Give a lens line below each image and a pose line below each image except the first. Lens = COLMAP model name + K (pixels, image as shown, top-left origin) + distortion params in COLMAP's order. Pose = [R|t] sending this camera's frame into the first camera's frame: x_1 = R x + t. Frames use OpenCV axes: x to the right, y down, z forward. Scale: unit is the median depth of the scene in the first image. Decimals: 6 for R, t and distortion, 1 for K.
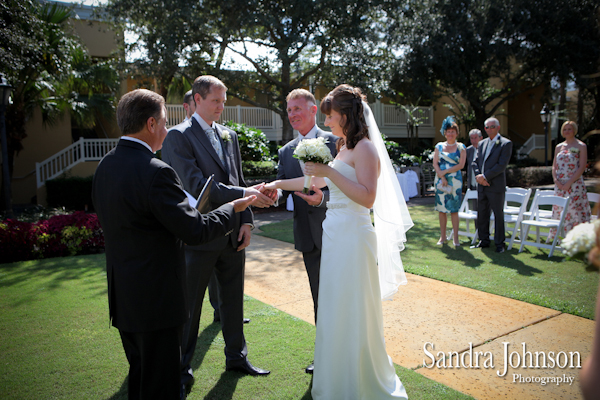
lens RADIAL K [[516.0, 0, 312.4], [0, 516.0, 196.9], [0, 0, 1]] dist [-0.089222, 0.133672]
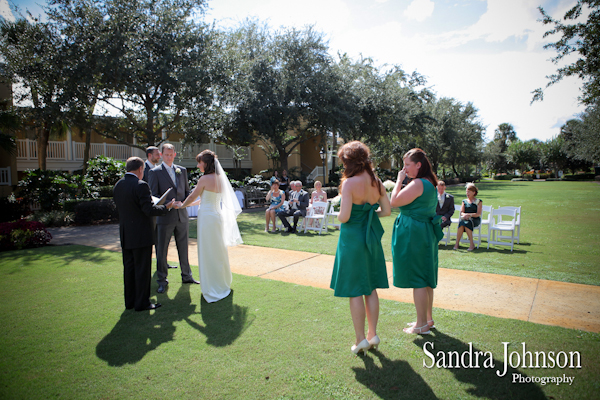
lens RADIAL K [[412.2, 0, 300.0], [0, 412.2, 200.0], [0, 0, 1]] dist [-0.102596, 0.067292]
pose [[0.937498, -0.017920, 0.347529, -0.052214], [0.029810, 0.999138, -0.028897, 0.014396], [-0.346711, 0.037451, 0.937224, -0.166370]]
